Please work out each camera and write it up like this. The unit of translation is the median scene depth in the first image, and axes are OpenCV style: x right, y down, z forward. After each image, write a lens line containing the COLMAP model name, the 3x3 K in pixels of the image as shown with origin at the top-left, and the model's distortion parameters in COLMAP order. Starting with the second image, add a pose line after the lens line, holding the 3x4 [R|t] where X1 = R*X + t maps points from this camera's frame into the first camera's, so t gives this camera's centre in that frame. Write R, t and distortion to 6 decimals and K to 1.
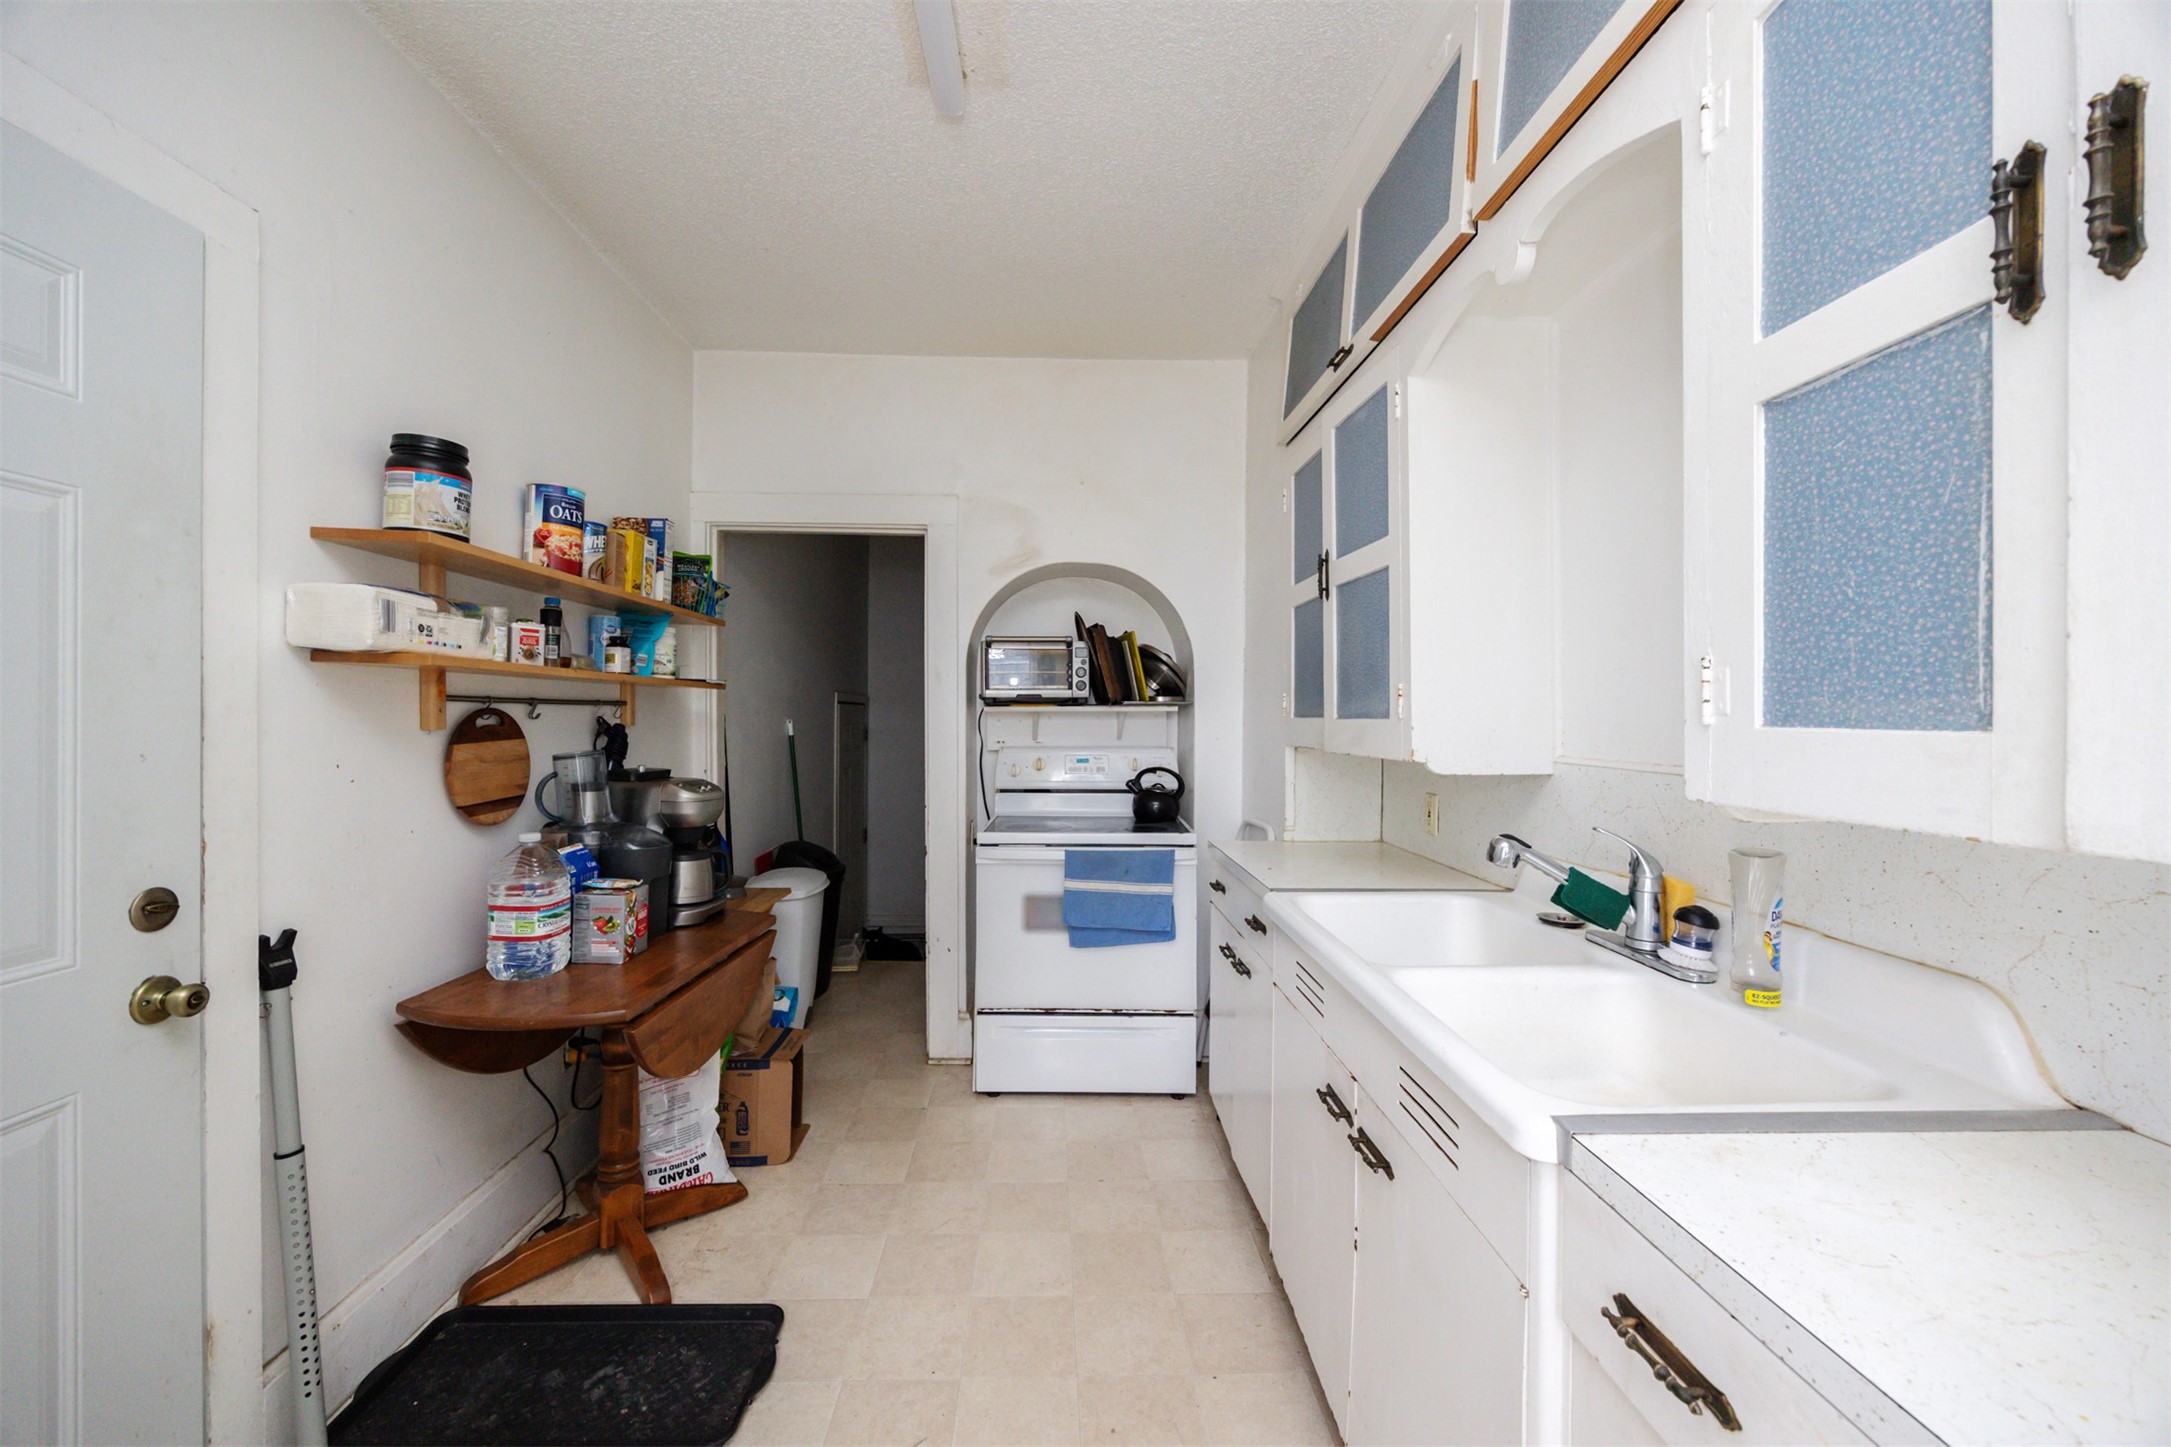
lens RADIAL K [[839.6, 0, 1083.7], [0, 839.6, 710.8], [0, 0, 1]] dist [-0.000779, -0.000037]
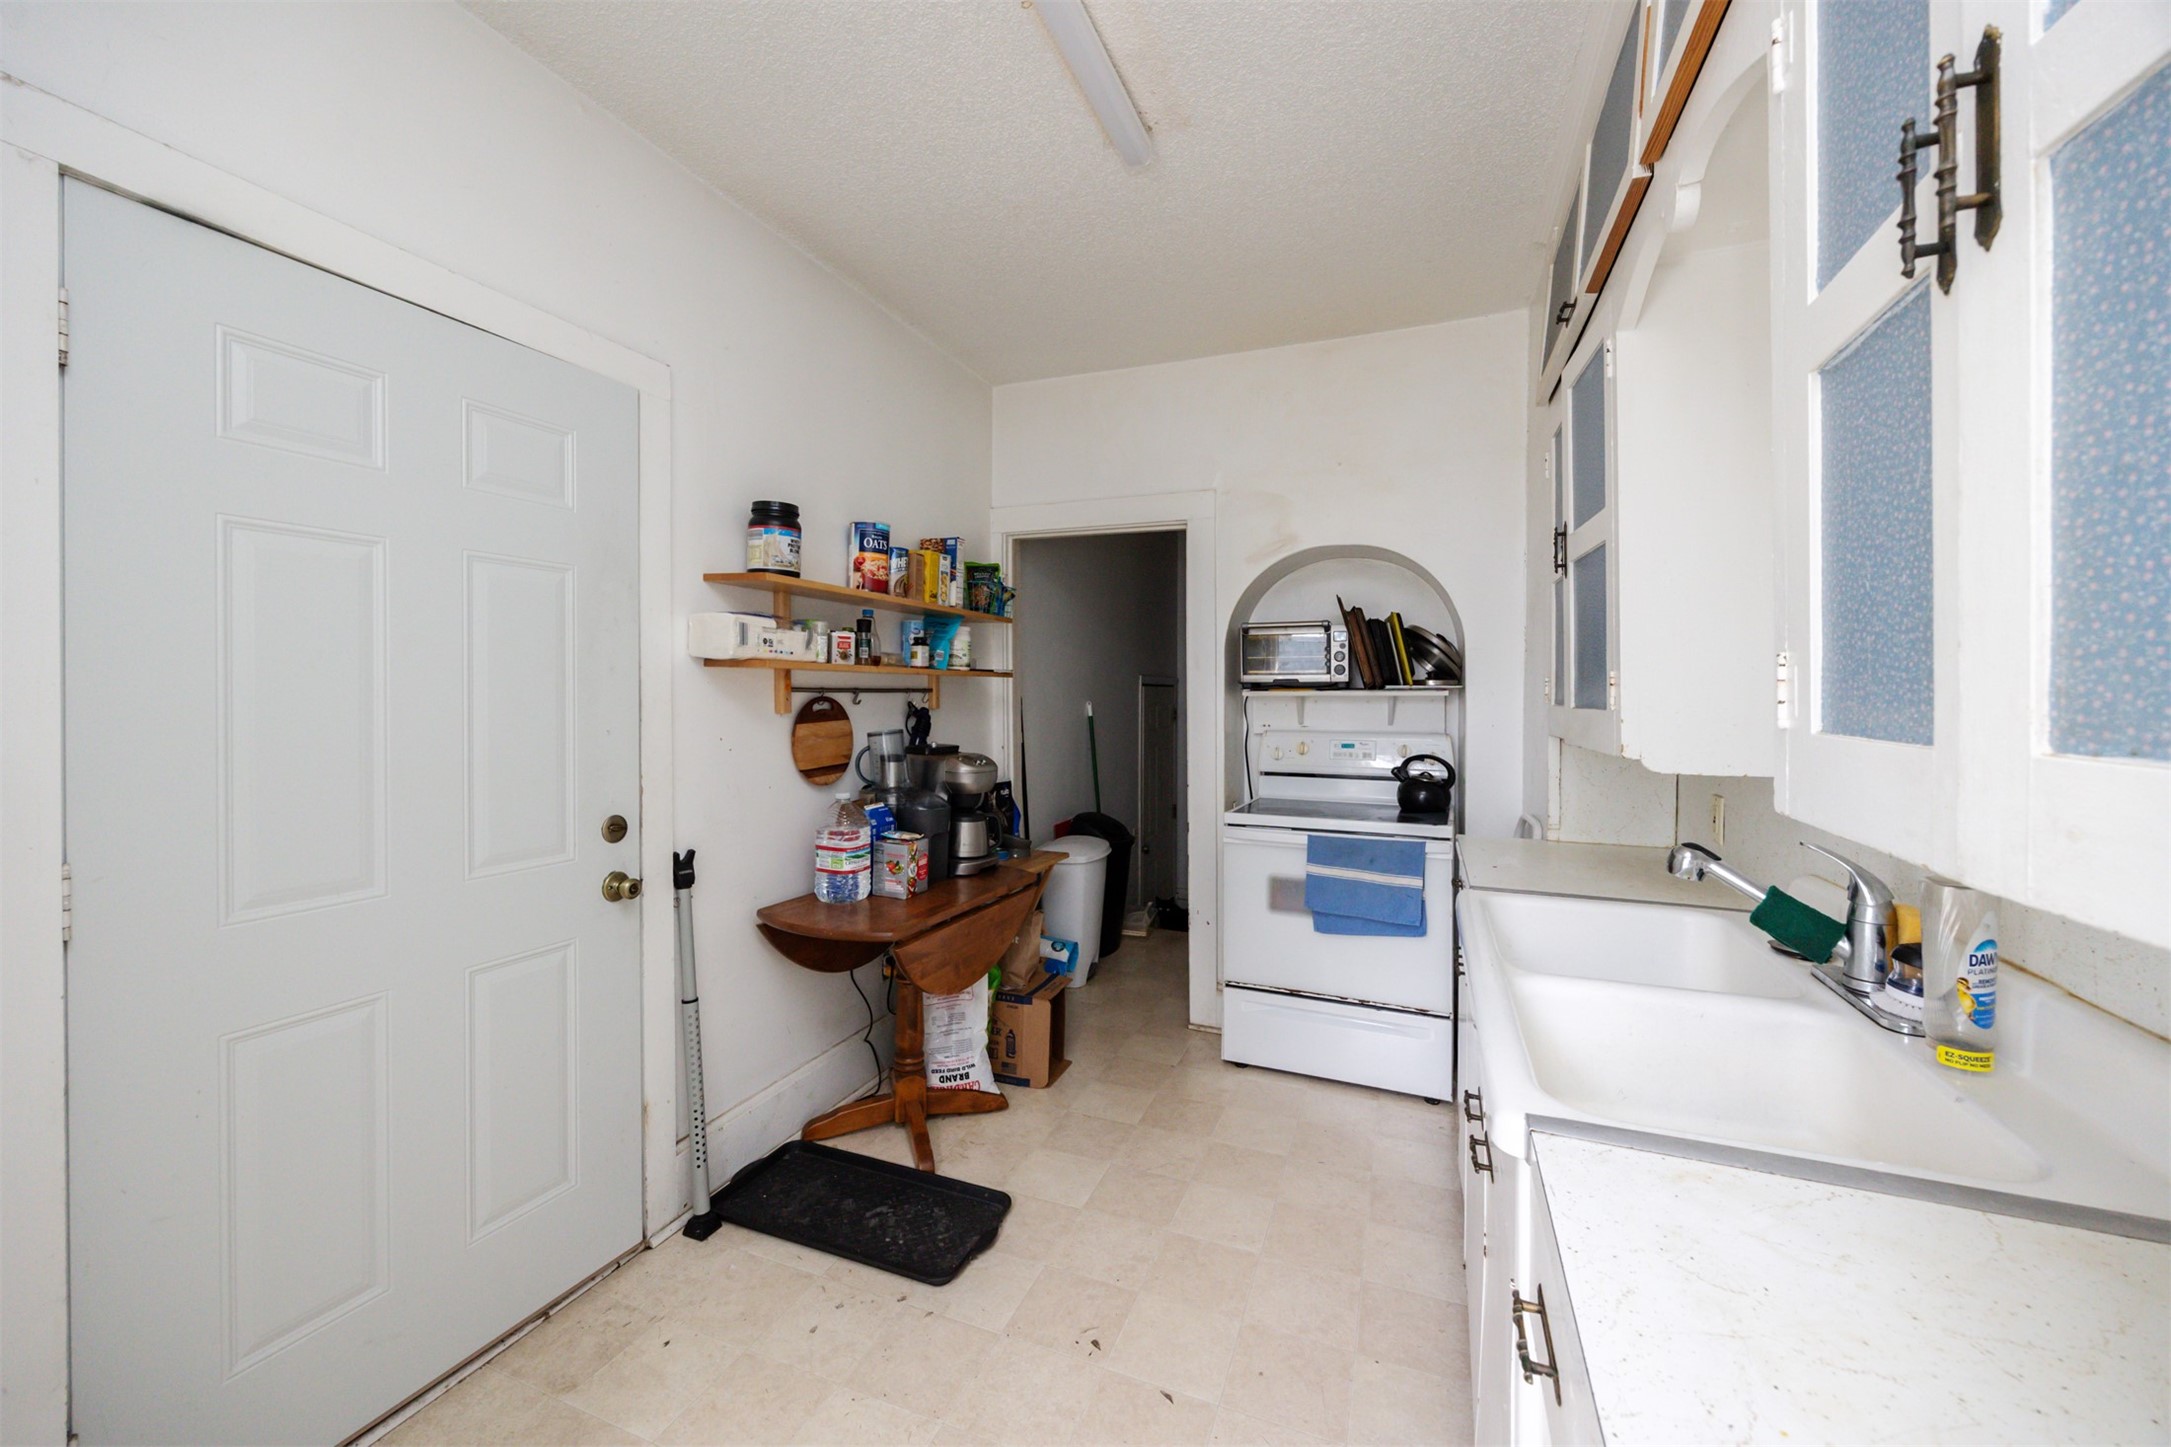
lens RADIAL K [[858.7, 0, 1083.2], [0, 858.7, 692.9], [0, 0, 1]] dist [-0.000496, 0.000047]
pose [[0.914498, -0.001085, -0.404589, 0.197457], [0.003169, 0.999985, 0.004481, -0.012816], [0.404578, -0.005380, 0.914488, -0.065480]]
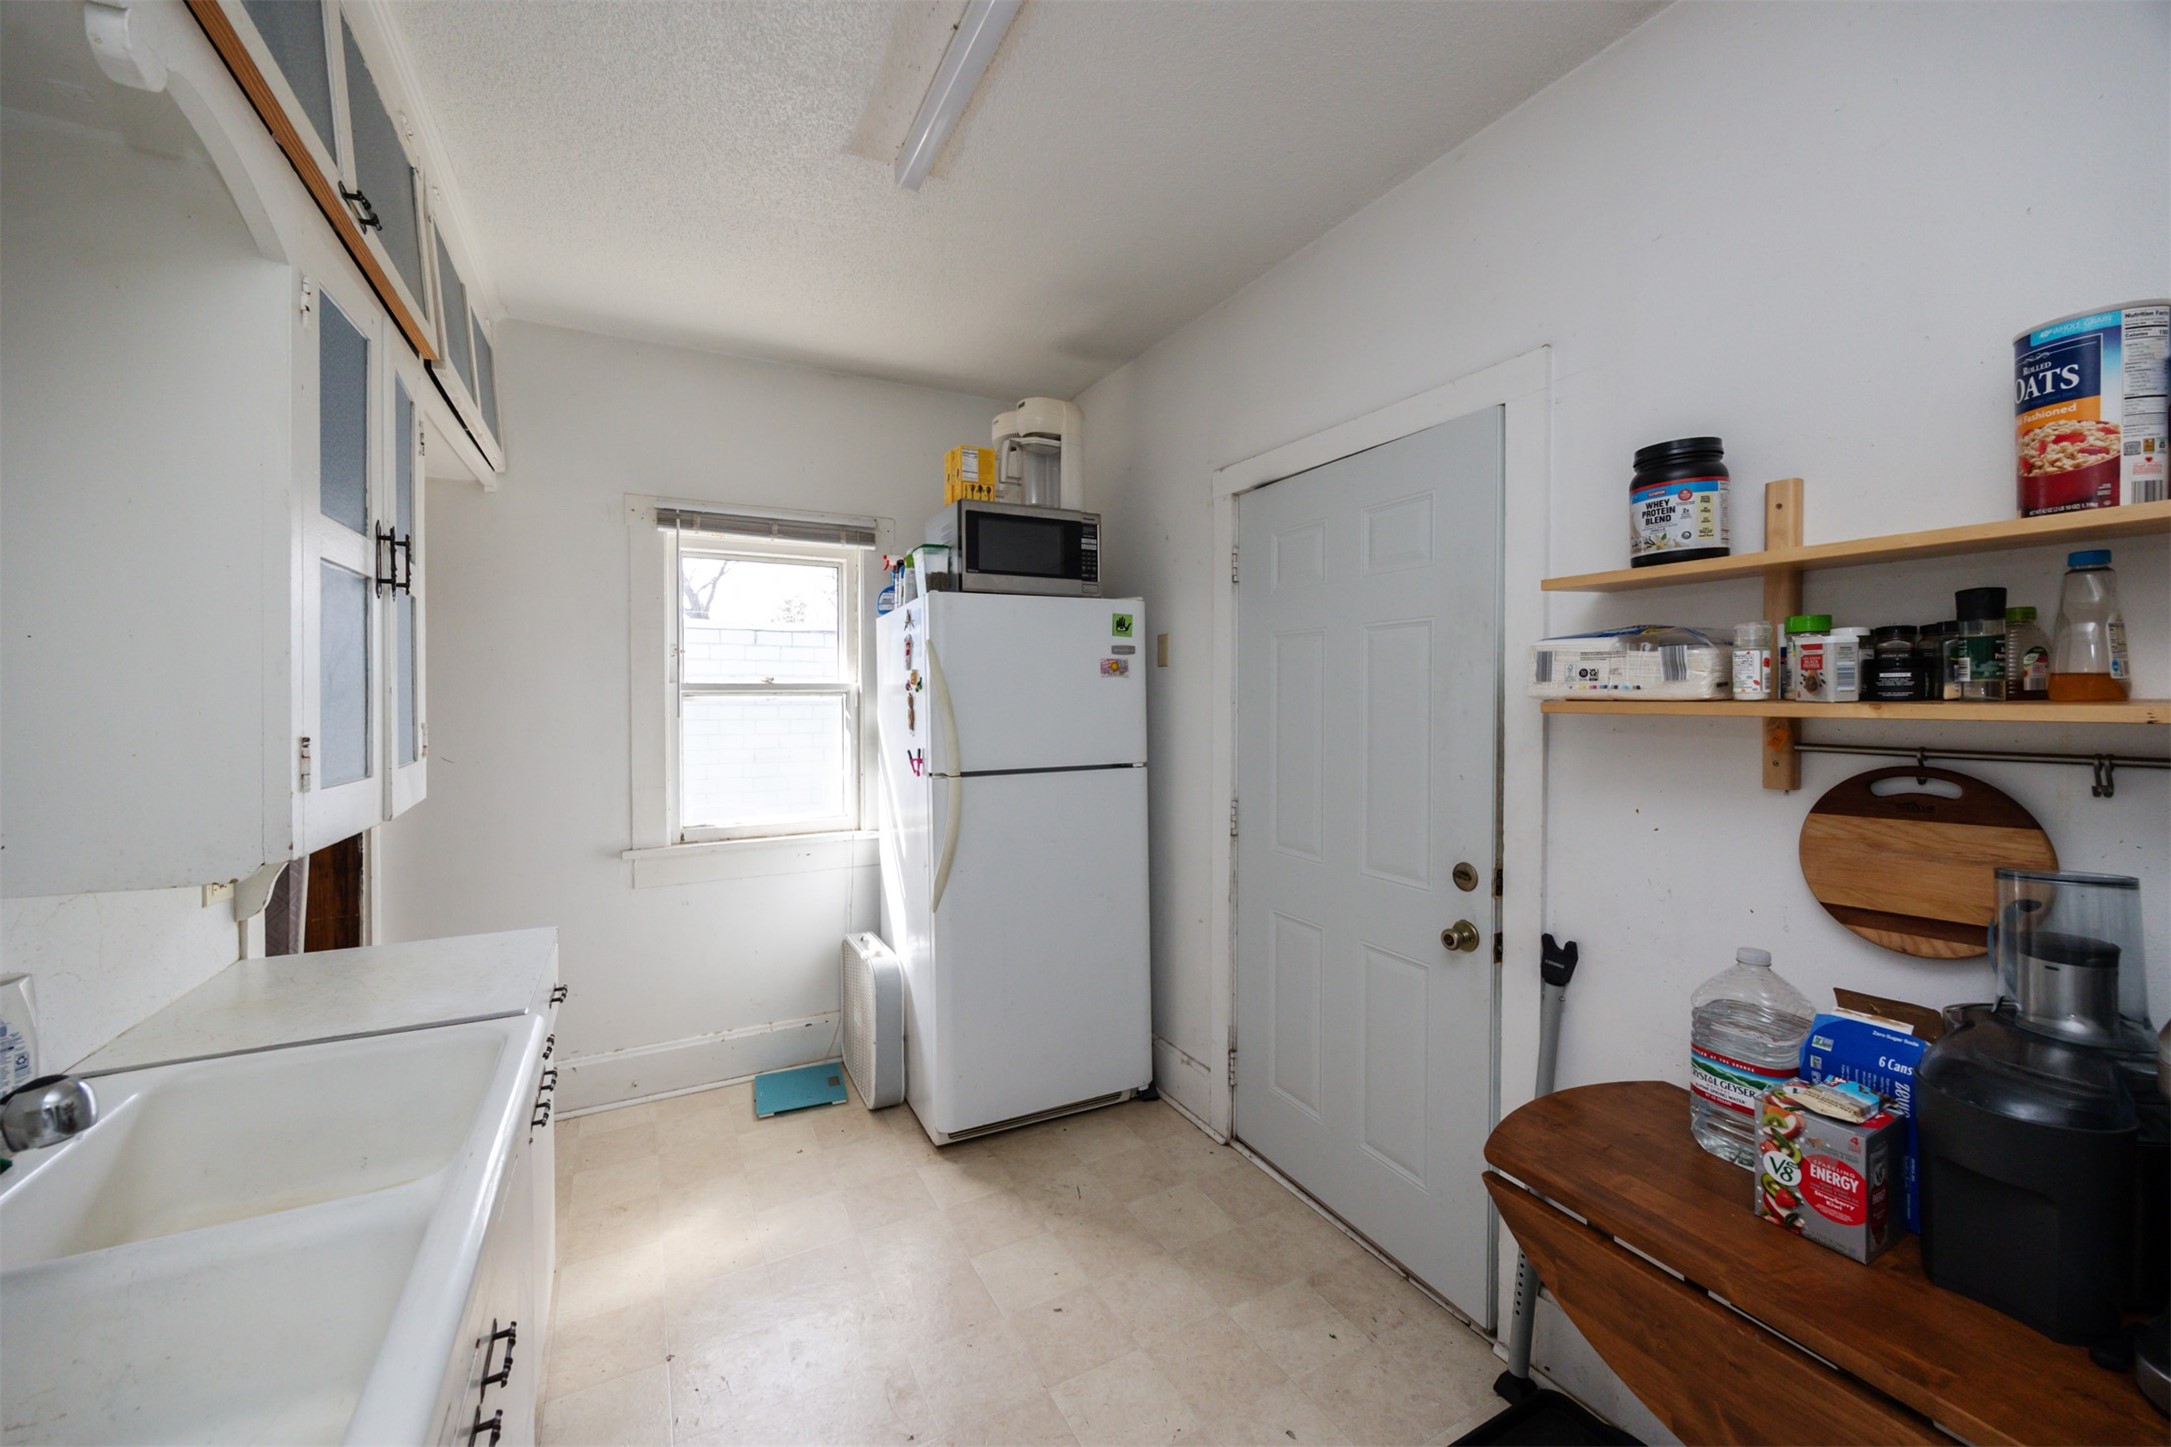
lens RADIAL K [[839.6, 0, 1083.7], [0, 839.6, 710.8], [0, 0, 1]] dist [-0.000779, -0.000037]
pose [[-0.905075, 0.003084, -0.425240, 0.103973], [0.000001, 0.999974, 0.007251, -0.045661], [0.425251, 0.006562, -0.905052, 1.197885]]
